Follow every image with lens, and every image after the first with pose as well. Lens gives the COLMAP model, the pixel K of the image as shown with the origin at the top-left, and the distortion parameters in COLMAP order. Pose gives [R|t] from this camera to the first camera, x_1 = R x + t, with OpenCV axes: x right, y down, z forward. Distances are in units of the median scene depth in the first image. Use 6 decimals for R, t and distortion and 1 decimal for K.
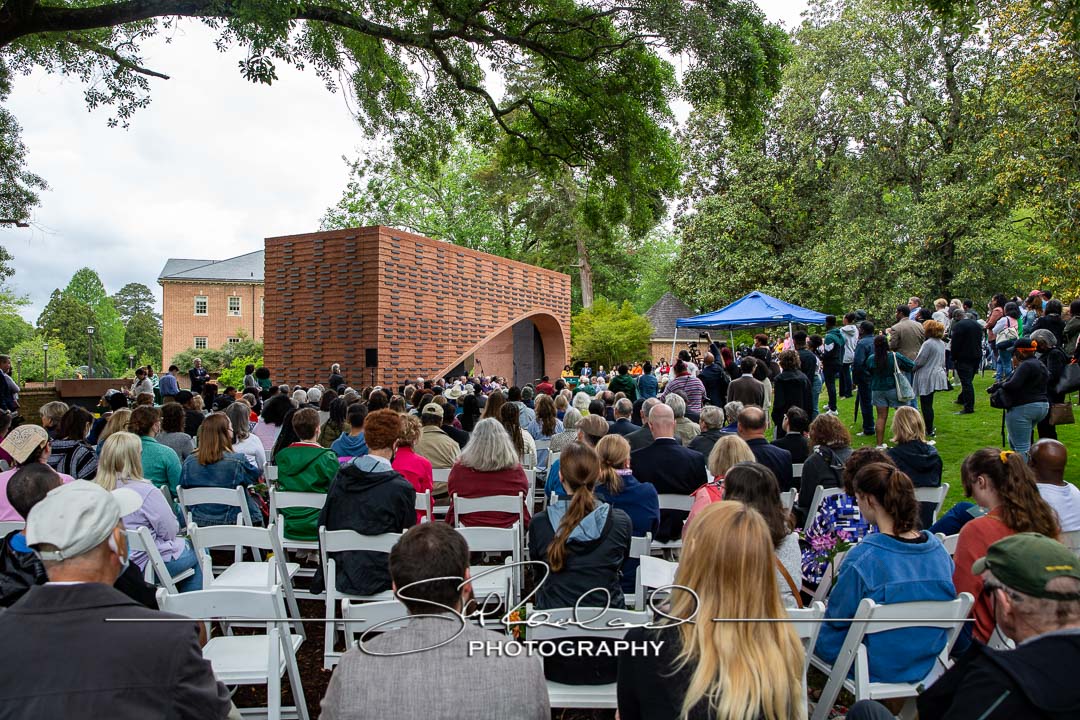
lens RADIAL K [[741.4, 0, 540.0], [0, 741.4, 360.0], [0, 0, 1]] dist [-0.109442, 0.087859]
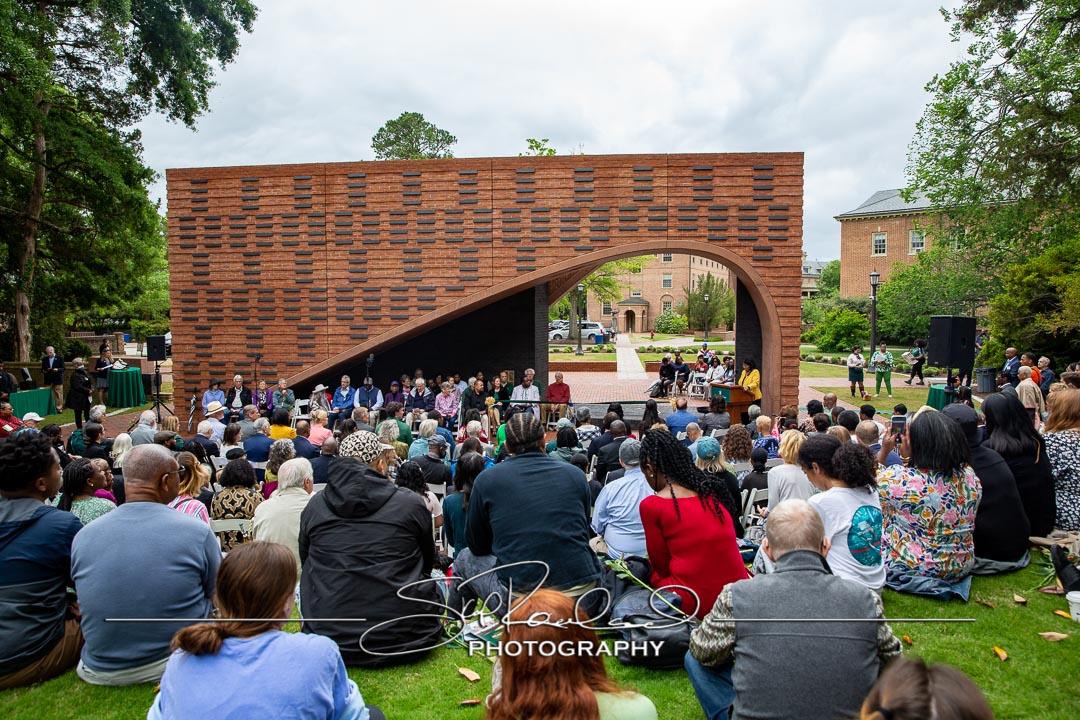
lens RADIAL K [[741.4, 0, 540.0], [0, 741.4, 360.0], [0, 0, 1]] dist [-0.109442, 0.087859]
pose [[0.350639, 0.069163, -0.933953, 0.552603], [0.013915, 0.996774, 0.079040, -0.039949], [0.936407, -0.040710, 0.348546, 0.991865]]
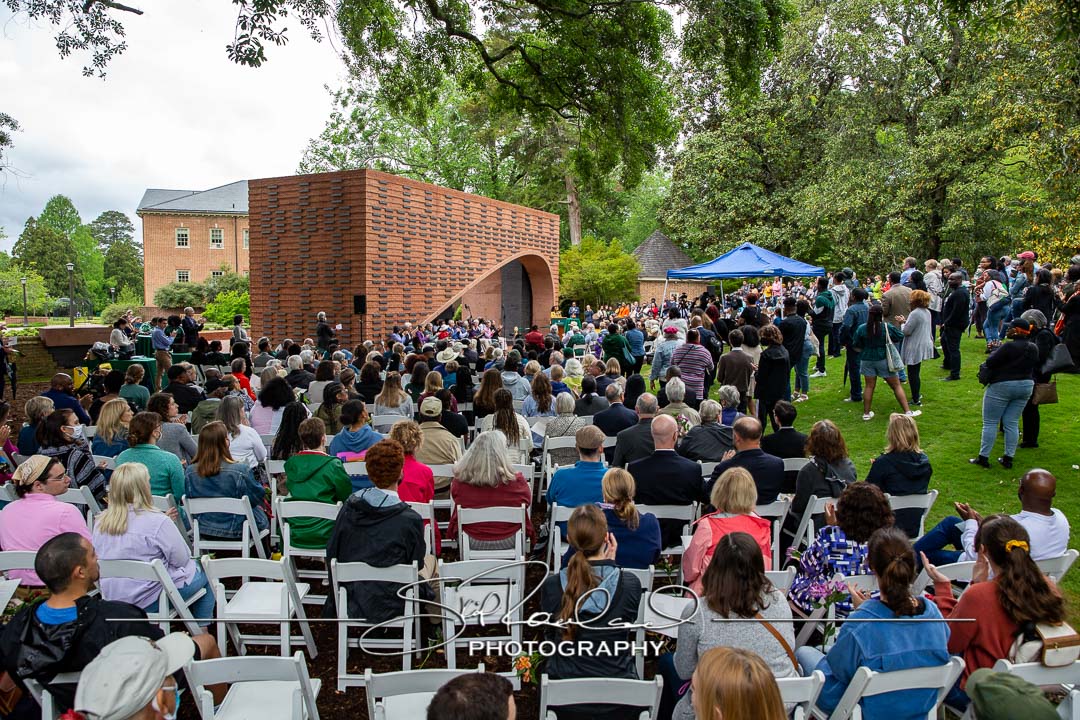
lens RADIAL K [[741.4, 0, 540.0], [0, 741.4, 360.0], [0, 0, 1]] dist [-0.109442, 0.087859]
pose [[0.999791, 0.004716, 0.019884, -0.004661], [-0.006607, 0.995345, 0.096147, -0.022920], [-0.019338, -0.096259, 0.995168, 0.000613]]
